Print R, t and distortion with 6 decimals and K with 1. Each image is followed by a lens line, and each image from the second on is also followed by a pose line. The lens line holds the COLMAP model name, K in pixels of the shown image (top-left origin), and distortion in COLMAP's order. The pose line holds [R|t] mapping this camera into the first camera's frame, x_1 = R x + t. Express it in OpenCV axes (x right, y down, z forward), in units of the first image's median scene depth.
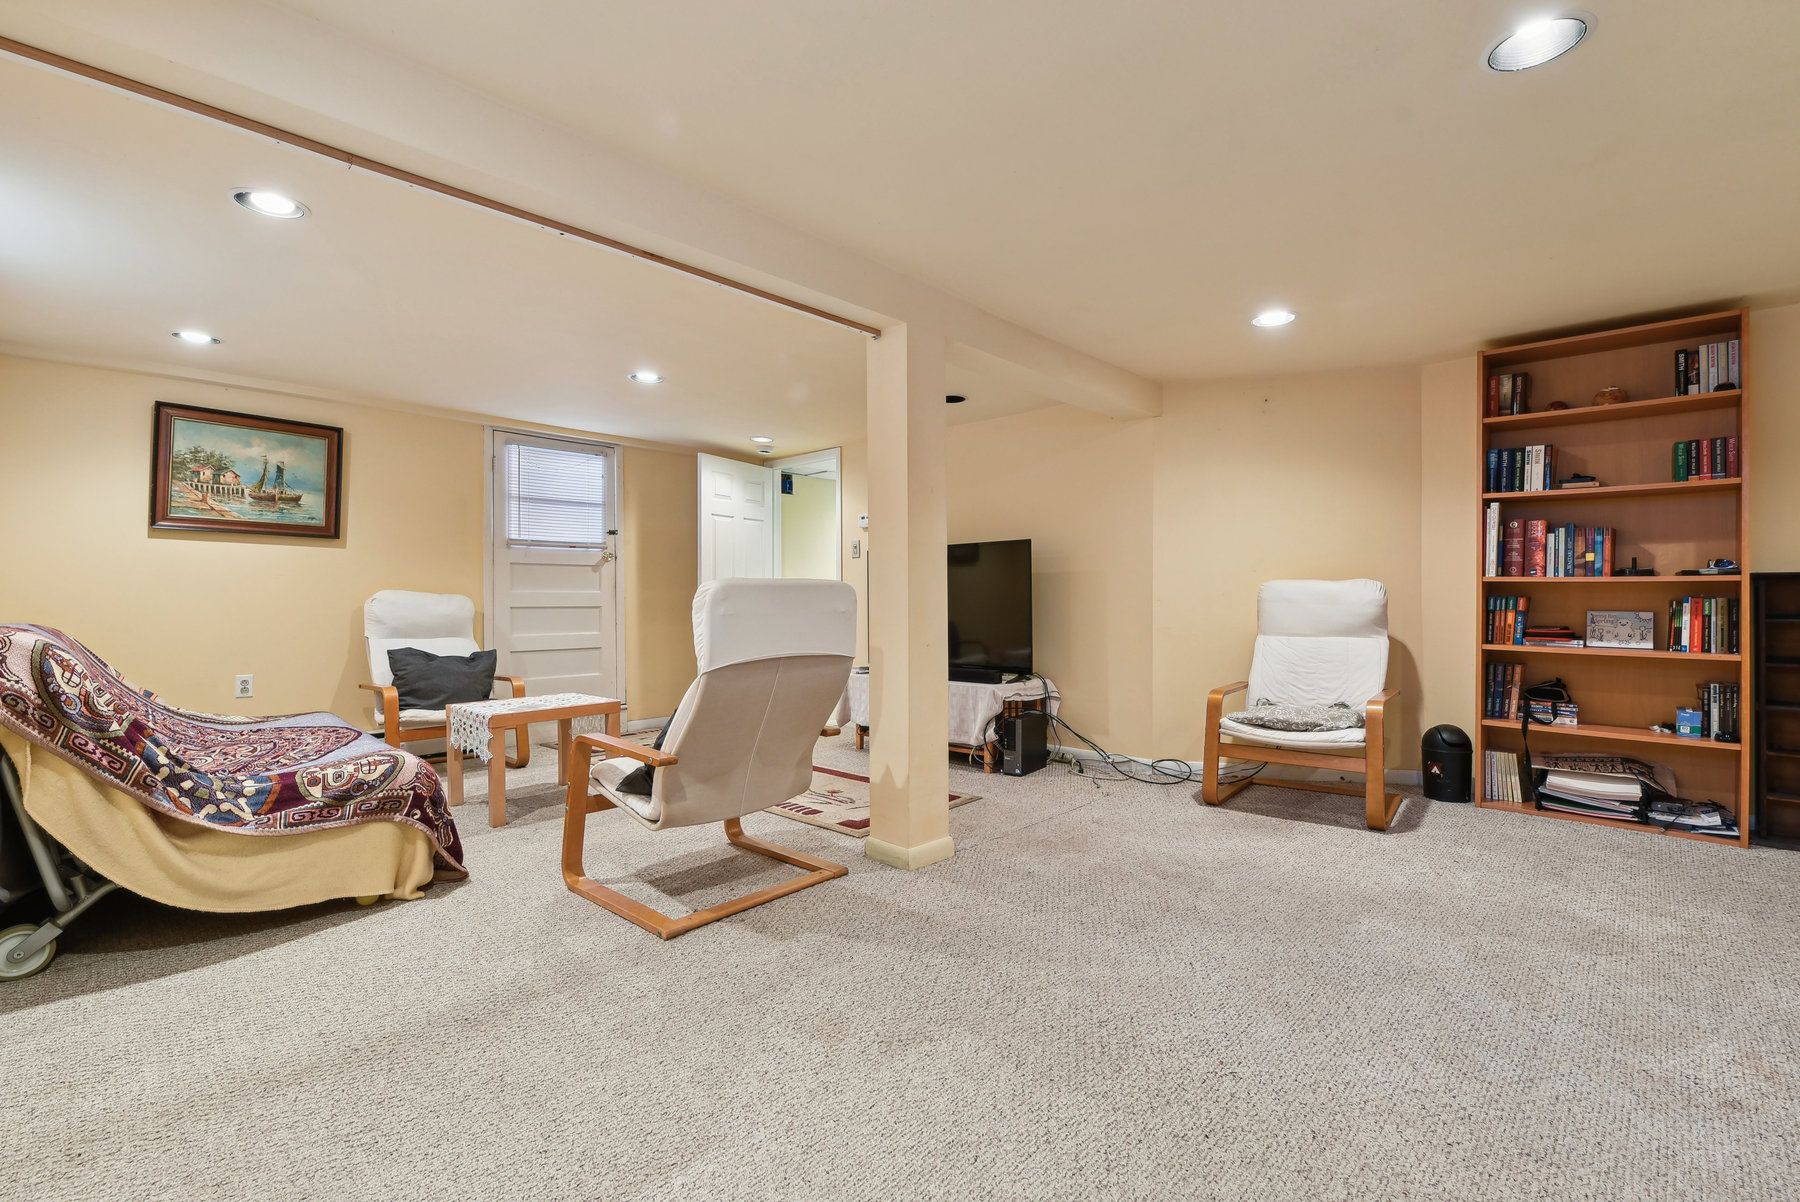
lens RADIAL K [[784.4, 0, 901.4], [0, 784.4, 587.2], [0, 0, 1]] dist [-0.001230, -0.000398]
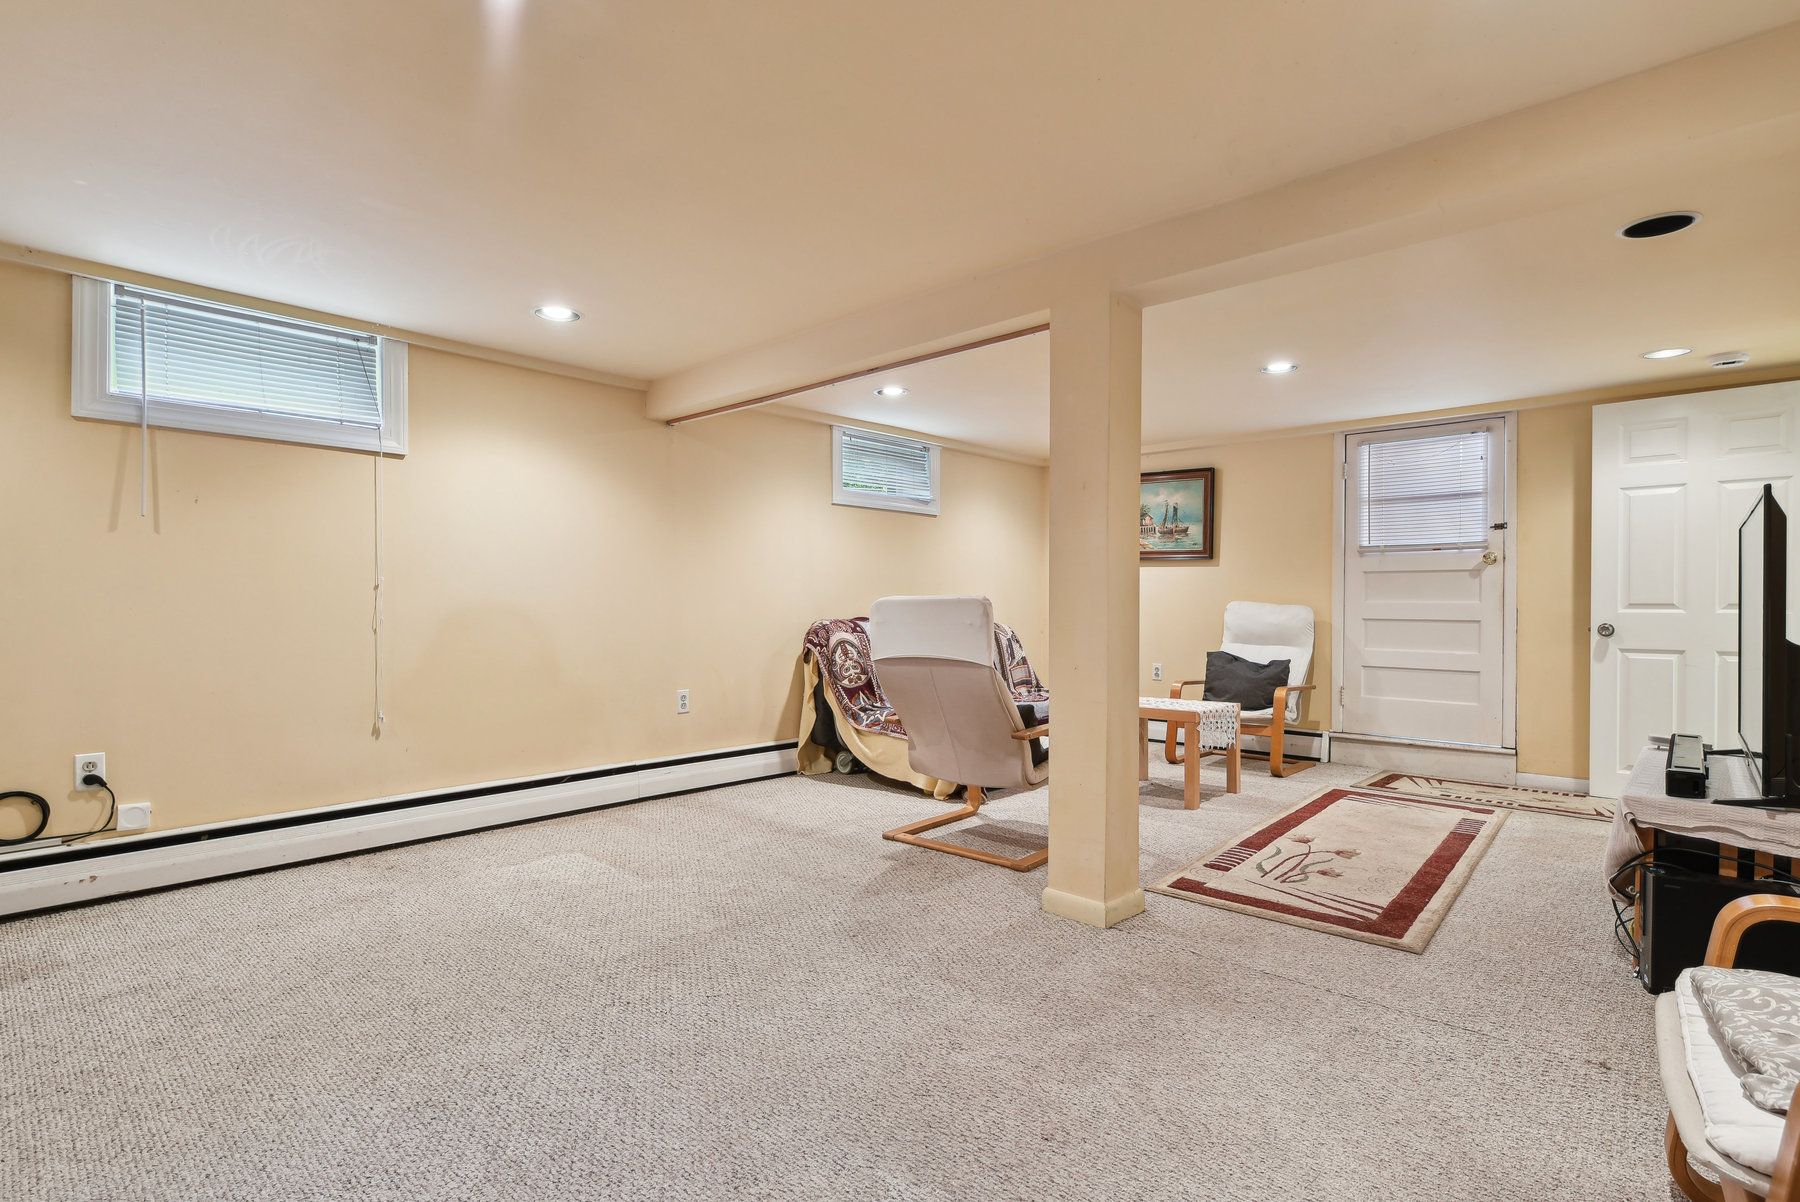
lens RADIAL K [[859.5, 0, 900.0], [0, 859.5, 610.6], [0, 0, 1]] dist [0.001285, -0.000345]
pose [[0.020229, 0.010486, -0.999740, 0.634608], [0.008884, 0.999904, 0.010668, -0.000296], [0.999756, -0.009098, 0.020134, 0.513898]]
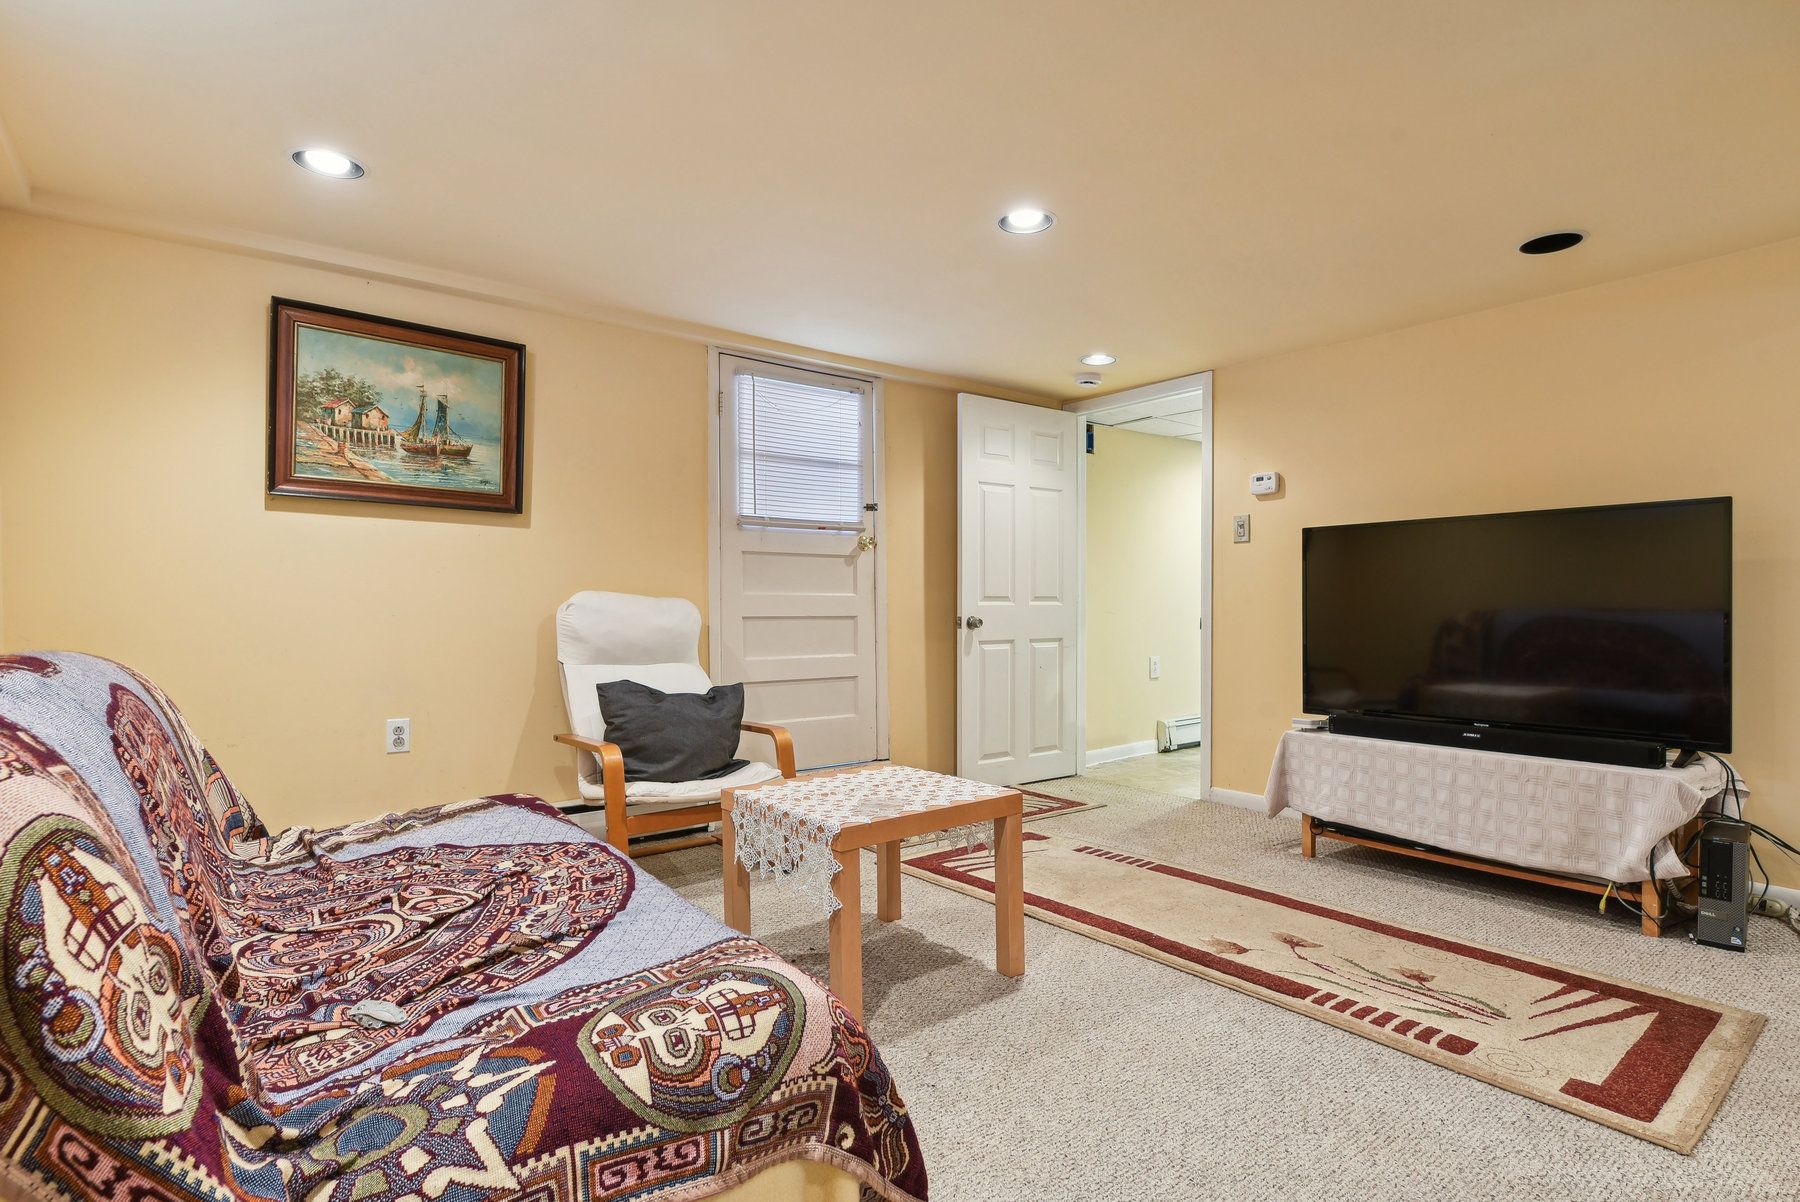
lens RADIAL K [[895.4, 0, 895.6], [0, 895.4, 610.9], [0, 0, 1]] dist [0.006067, 0.000366]
pose [[0.987561, 0.005398, -0.157144, -0.300407], [-0.001755, 0.999727, 0.023312, 0.002409], [0.157226, -0.022746, 0.987301, 0.315519]]
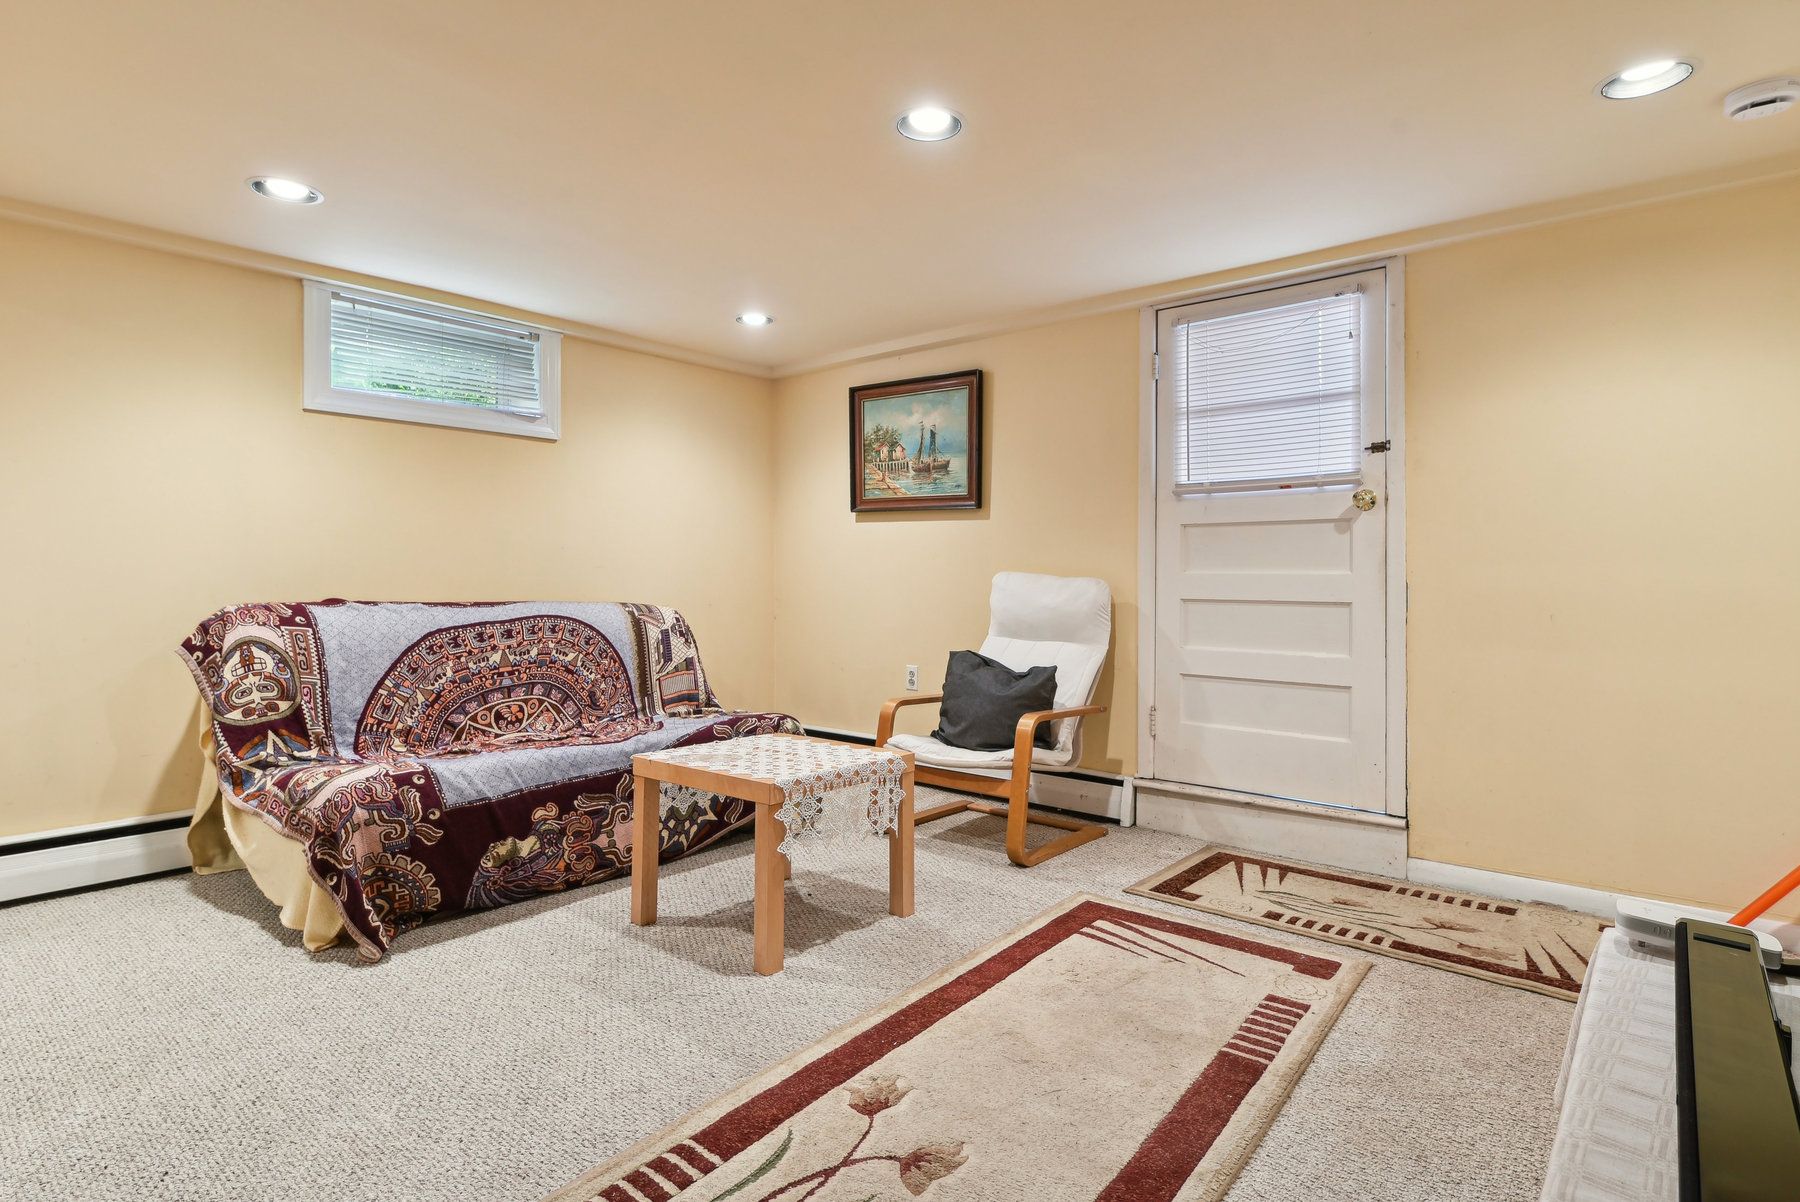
lens RADIAL K [[906.2, 0, 895.4], [0, 906.2, 573.1], [0, 0, 1]] dist [0.003425, 0.000491]
pose [[0.060774, -0.002800, -0.998148, 0.211911], [0.009635, 0.999951, -0.002218, 0.006293], [0.998105, -0.009483, 0.060798, 0.900640]]
